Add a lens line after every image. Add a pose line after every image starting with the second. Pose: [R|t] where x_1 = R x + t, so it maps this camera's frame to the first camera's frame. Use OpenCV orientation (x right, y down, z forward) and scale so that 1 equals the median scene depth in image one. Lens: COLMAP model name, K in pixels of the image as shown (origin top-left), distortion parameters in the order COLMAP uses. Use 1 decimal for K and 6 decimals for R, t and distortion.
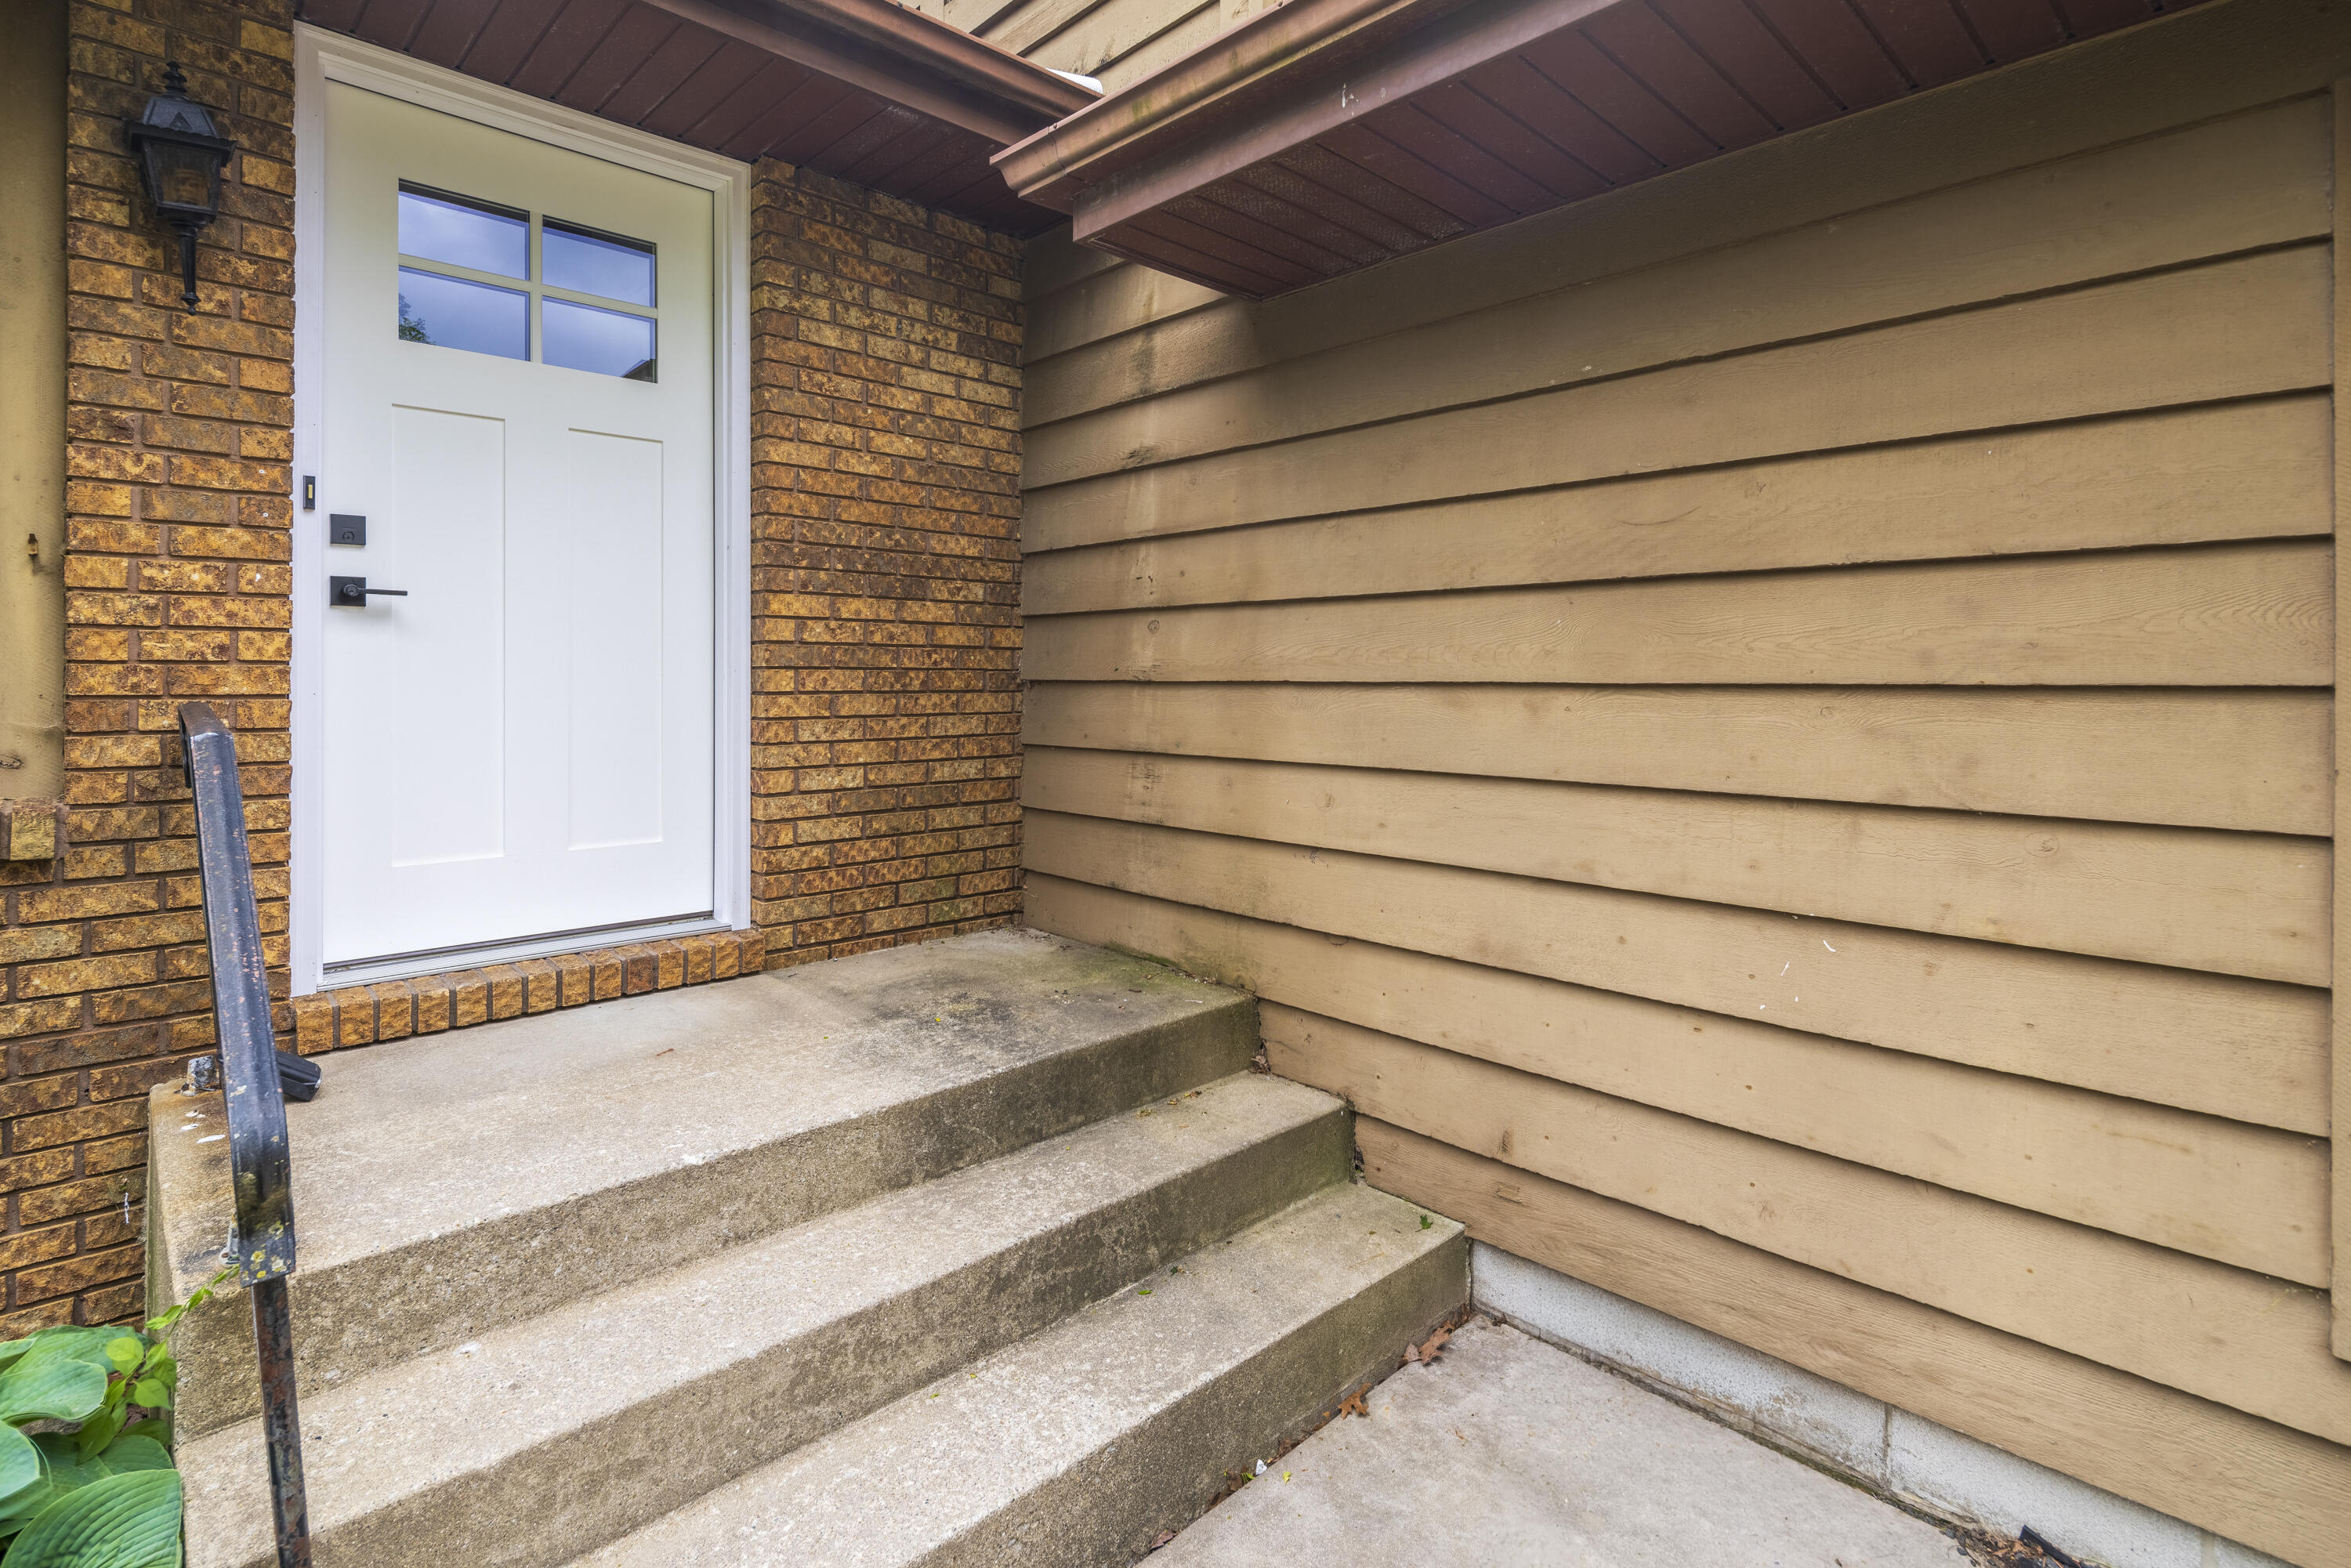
lens RADIAL K [[1145.5, 0, 1173.4], [0, 1145.5, 677.1], [0, 0, 1]] dist [-0.000987, -0.000625]
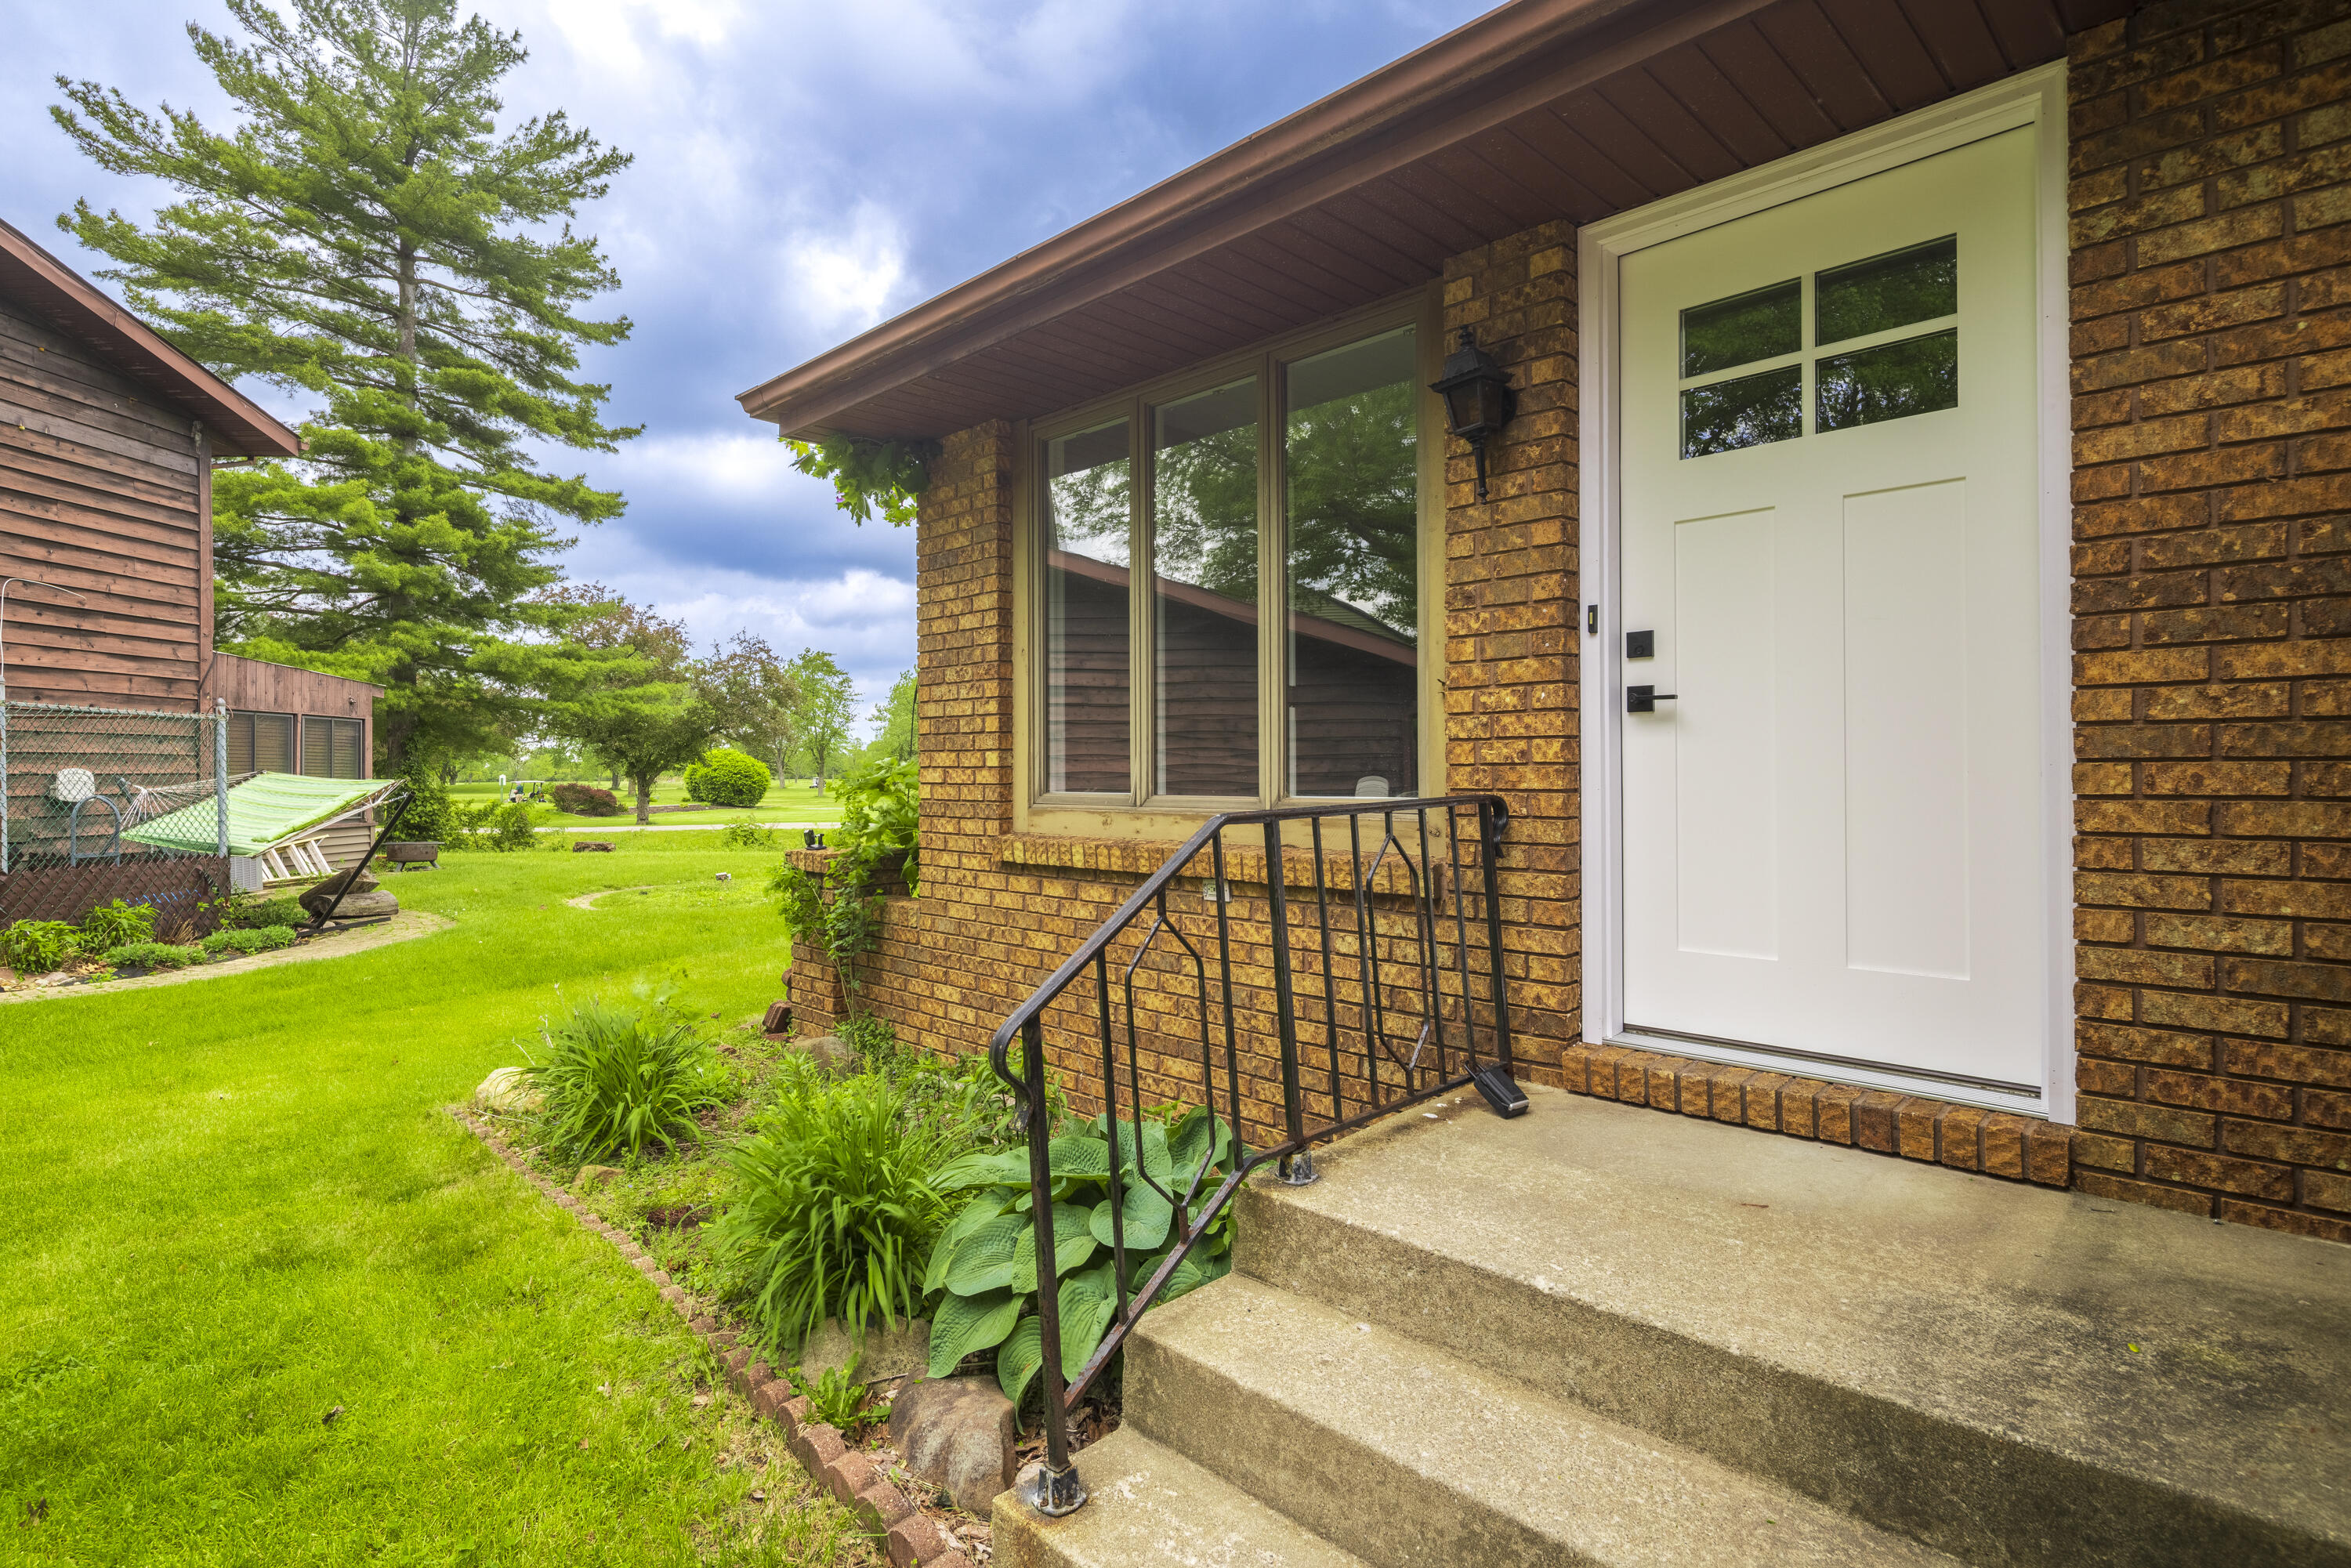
lens RADIAL K [[1147.9, 0, 1167.0], [0, 1147.9, 771.3], [0, 0, 1]] dist [-0.001786, -0.000629]
pose [[0.023469, -0.003334, -0.999719, 0.330881], [0.004507, 0.999985, -0.003229, -0.001765], [0.999714, -0.004430, 0.023483, 0.418948]]
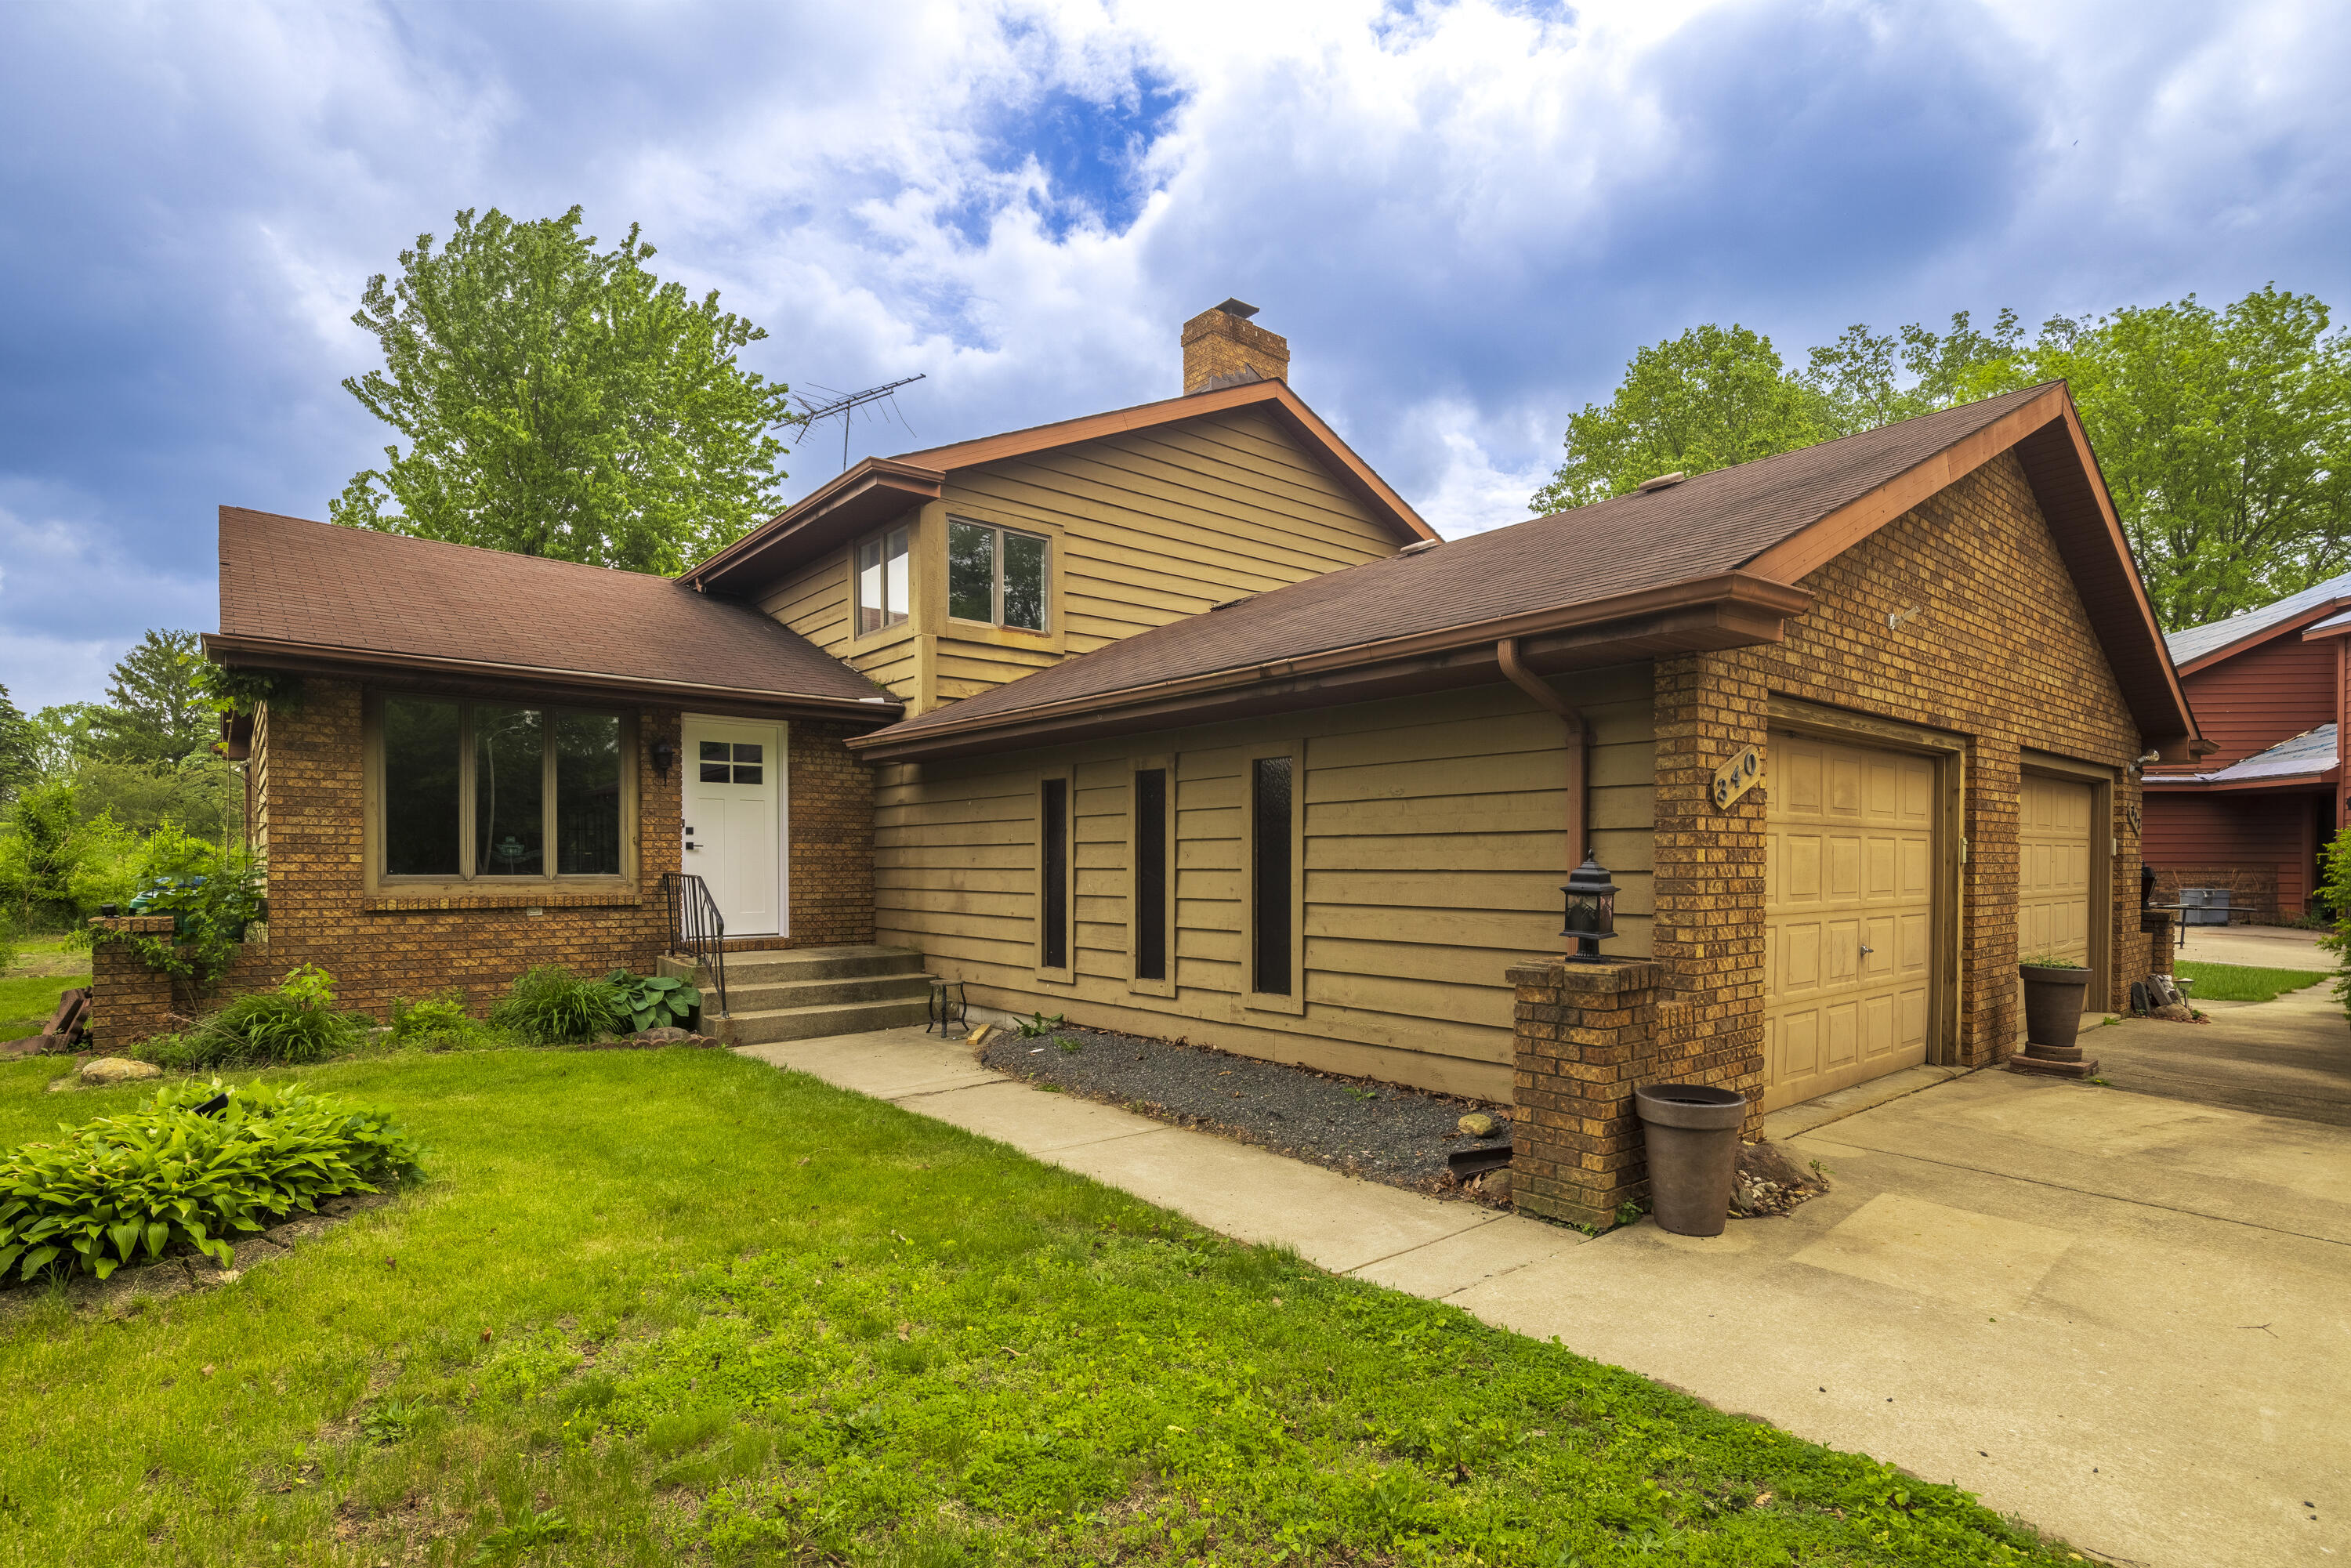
lens RADIAL K [[1145.5, 0, 1173.1], [0, 1145.5, 876.6], [0, 0, 1]] dist [0.002376, -0.000157]
pose [[0.997458, -0.002432, -0.071211, 1.064198], [0.003108, 0.999951, 0.009390, 0.001086], [0.071185, -0.009588, 0.997417, -2.439243]]
